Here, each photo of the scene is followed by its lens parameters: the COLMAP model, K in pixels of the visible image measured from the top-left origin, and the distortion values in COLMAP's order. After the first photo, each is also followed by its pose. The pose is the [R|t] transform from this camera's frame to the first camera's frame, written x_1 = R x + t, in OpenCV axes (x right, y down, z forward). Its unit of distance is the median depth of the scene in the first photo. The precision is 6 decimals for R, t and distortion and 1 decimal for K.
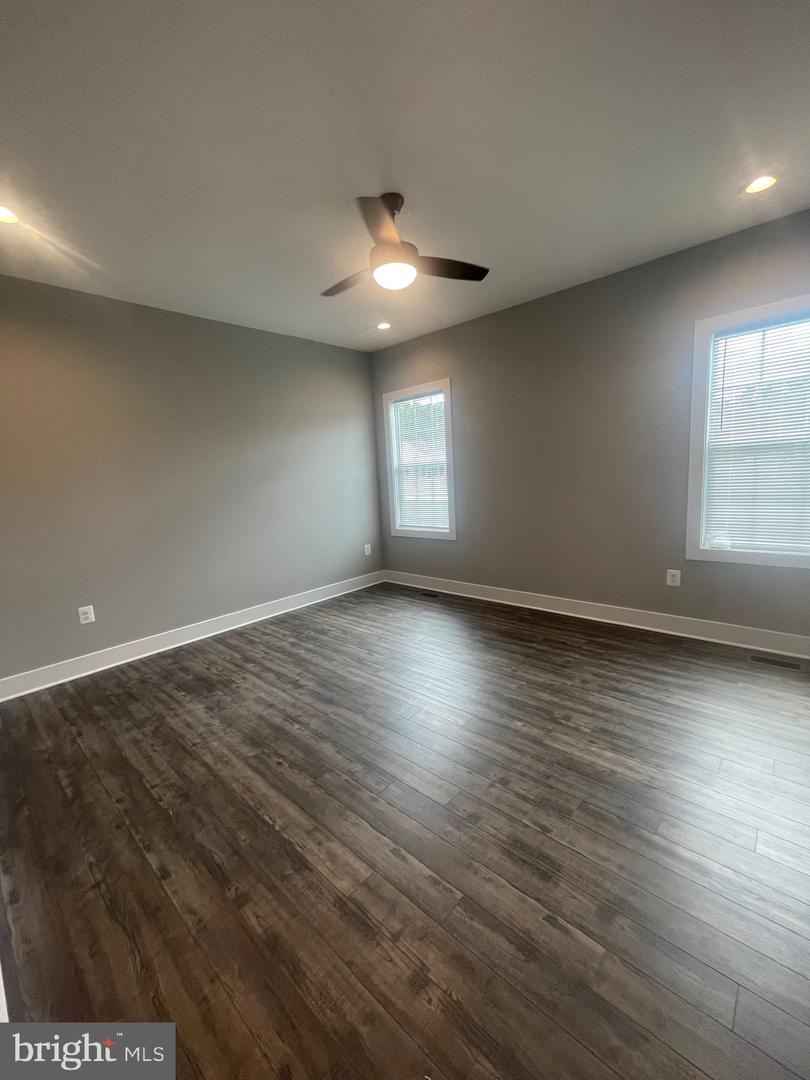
lens RADIAL K [[428.3, 0, 405.0], [0, 428.3, 540.0], [0, 0, 1]] dist [-0.001613, -0.000076]
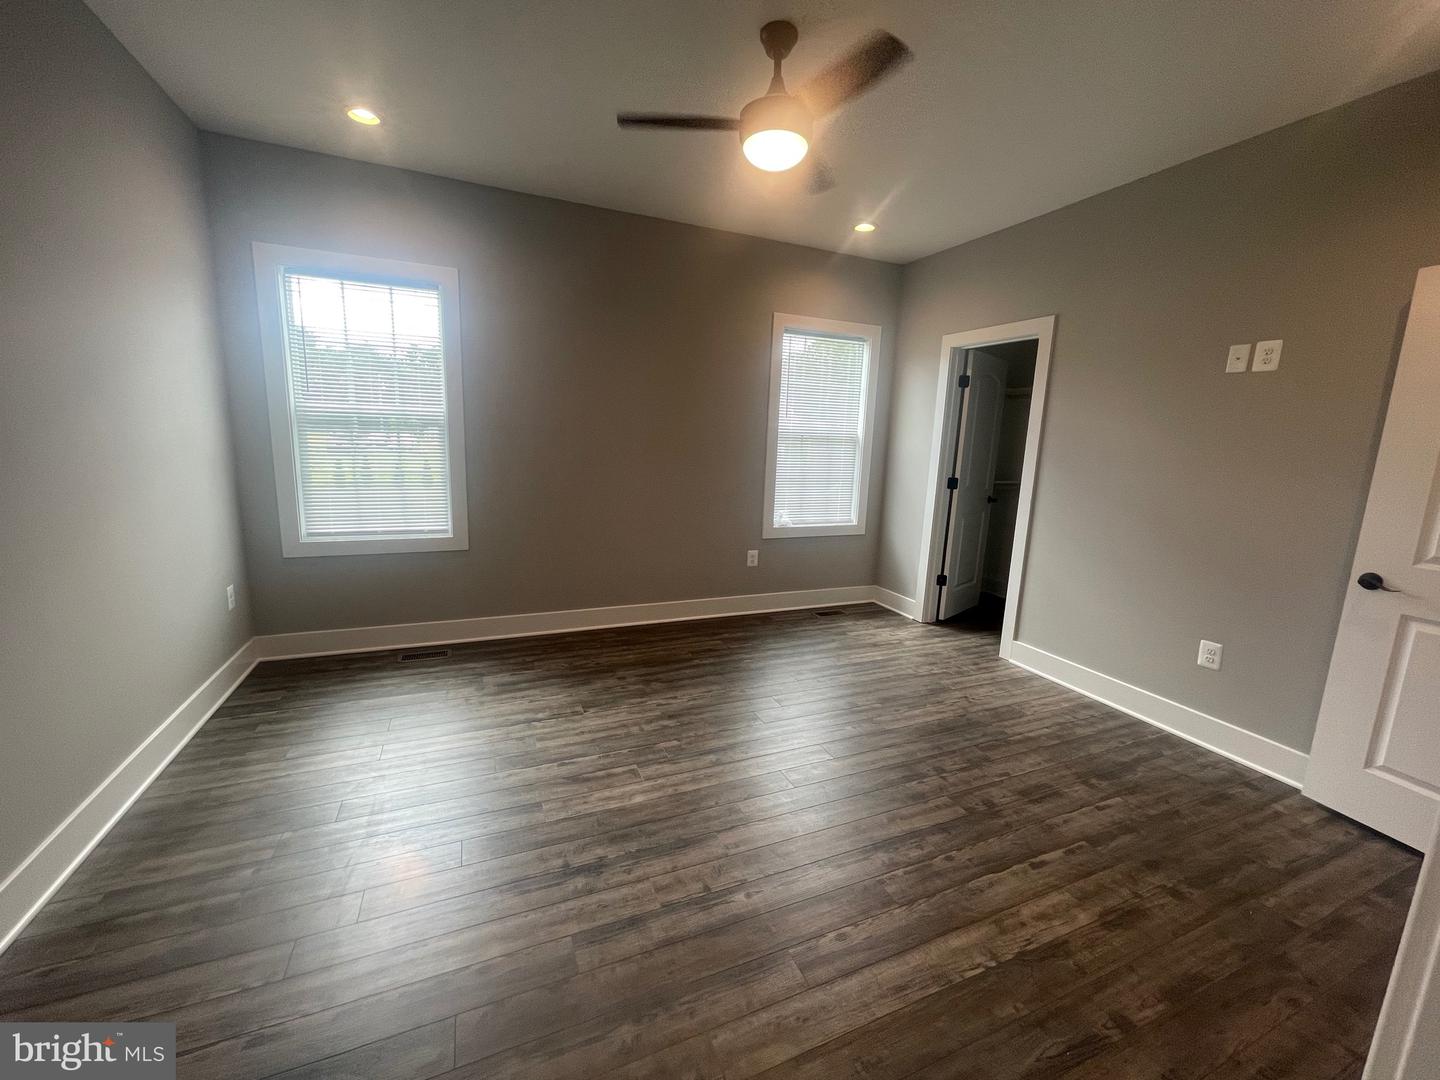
lens RADIAL K [[571.0, 0, 720.0], [0, 571.0, 540.0], [0, 0, 1]] dist [-0.001613, -0.000076]
pose [[0.414464, -0.091797, 0.905424, -0.737413], [0.082686, 0.994583, 0.062987, -0.054869], [-0.906302, 0.048760, 0.419809, 0.582406]]
